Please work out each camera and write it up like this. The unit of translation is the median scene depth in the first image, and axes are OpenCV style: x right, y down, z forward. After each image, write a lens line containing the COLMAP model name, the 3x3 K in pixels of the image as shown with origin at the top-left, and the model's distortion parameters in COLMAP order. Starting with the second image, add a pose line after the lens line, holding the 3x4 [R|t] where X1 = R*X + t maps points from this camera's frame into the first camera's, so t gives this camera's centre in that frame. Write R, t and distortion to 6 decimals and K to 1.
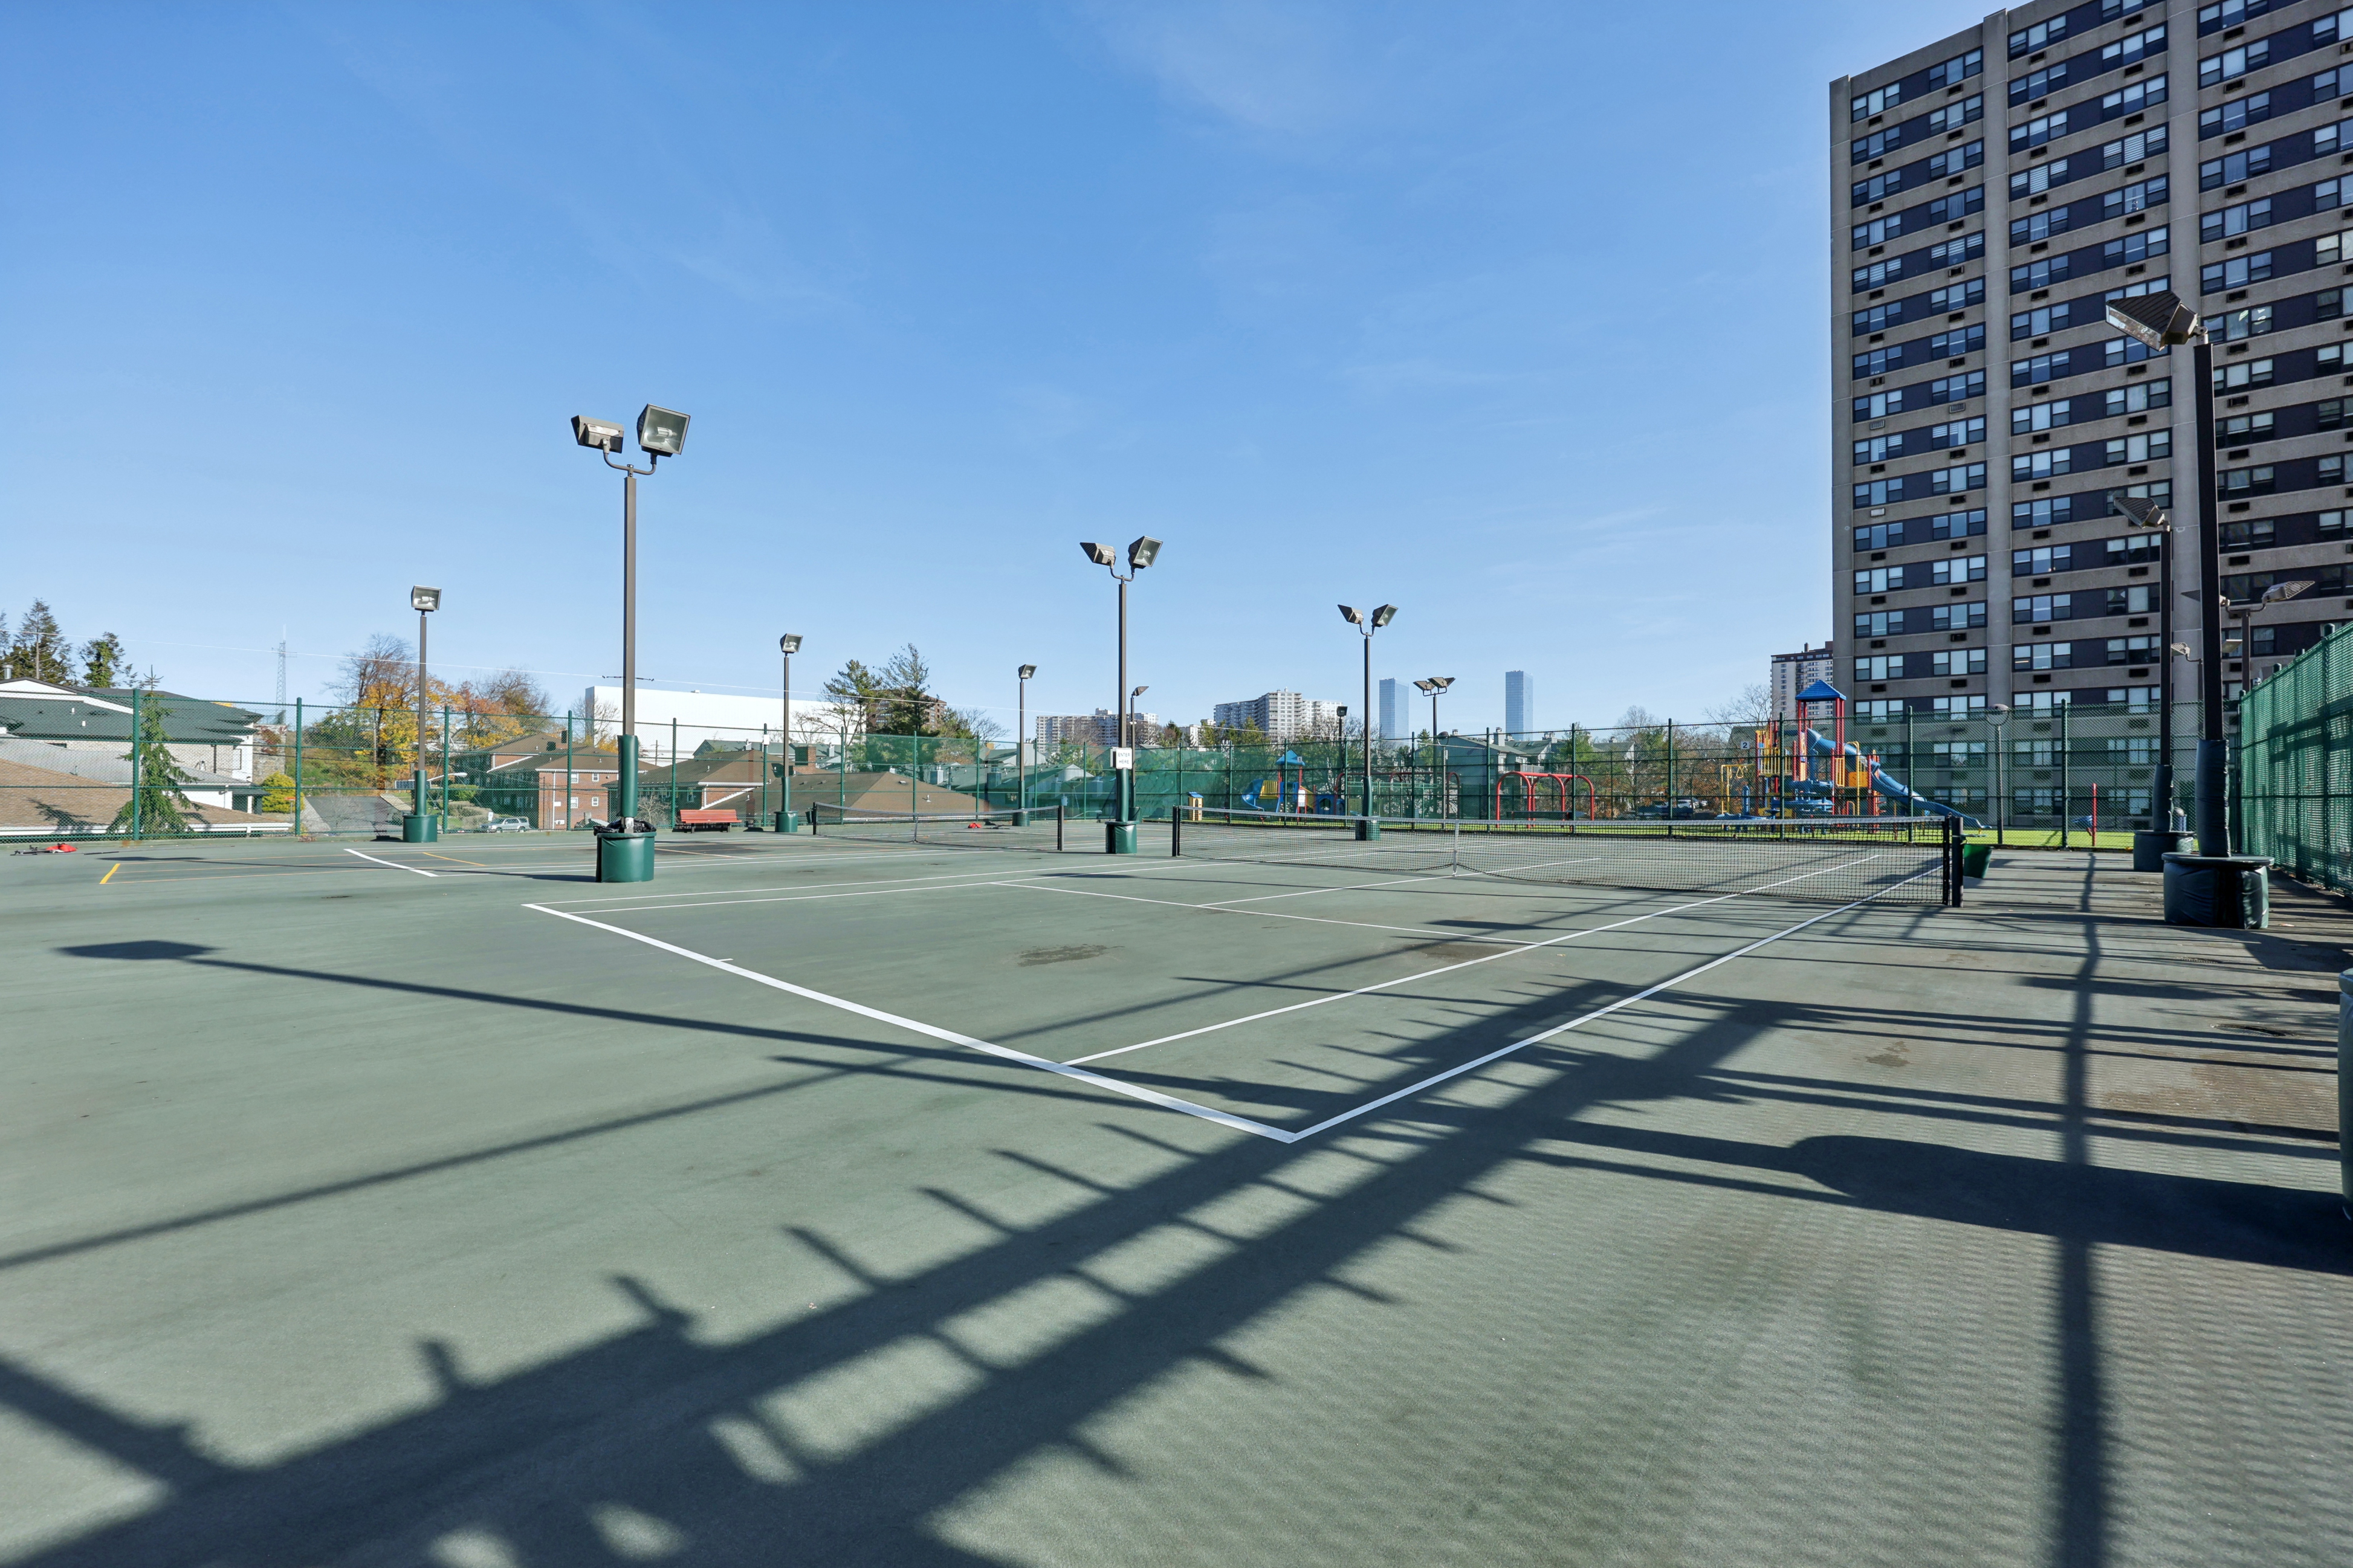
lens RADIAL K [[971.0, 0, 1172.4], [0, 971.0, 783.5], [0, 0, 1]] dist [-0.001342, -0.000379]
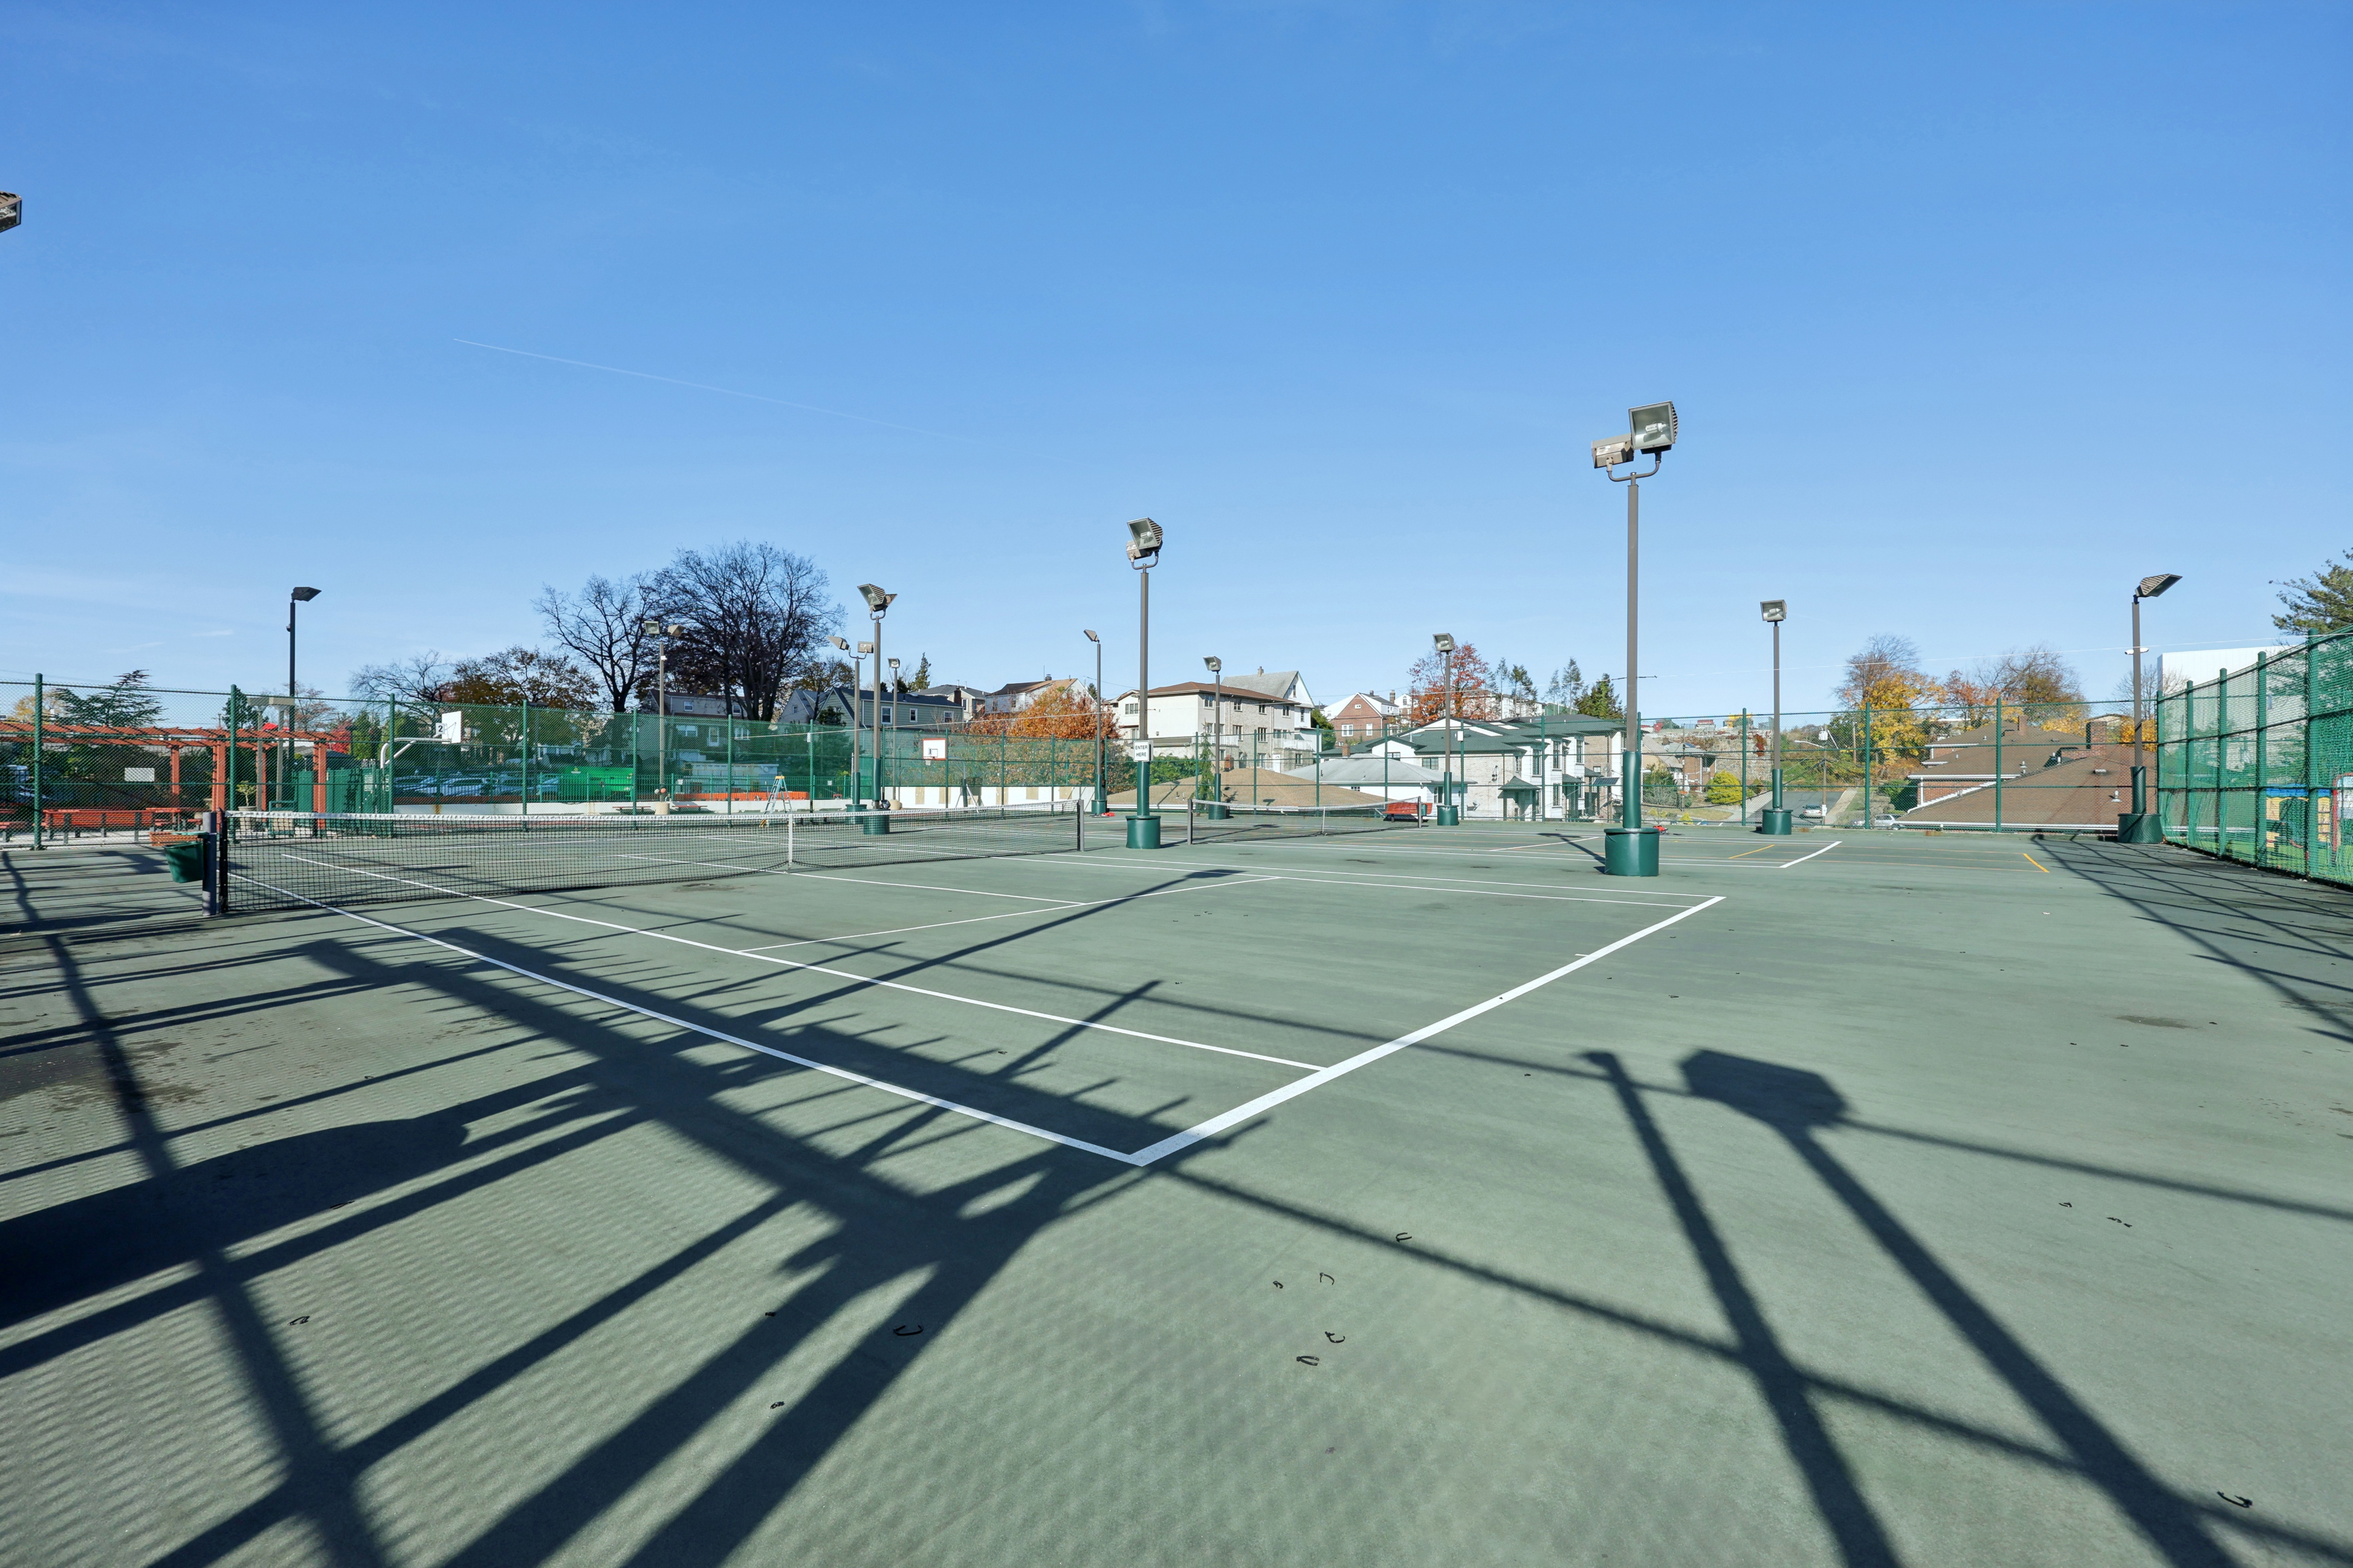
lens RADIAL K [[971.0, 0, 1172.4], [0, 971.0, 783.5], [0, 0, 1]] dist [-0.001342, -0.000379]
pose [[0.084177, -0.006004, -0.996433, 0.433285], [0.009503, 0.999941, -0.005223, 0.006107], [0.996406, -0.009029, 0.084229, 0.415914]]
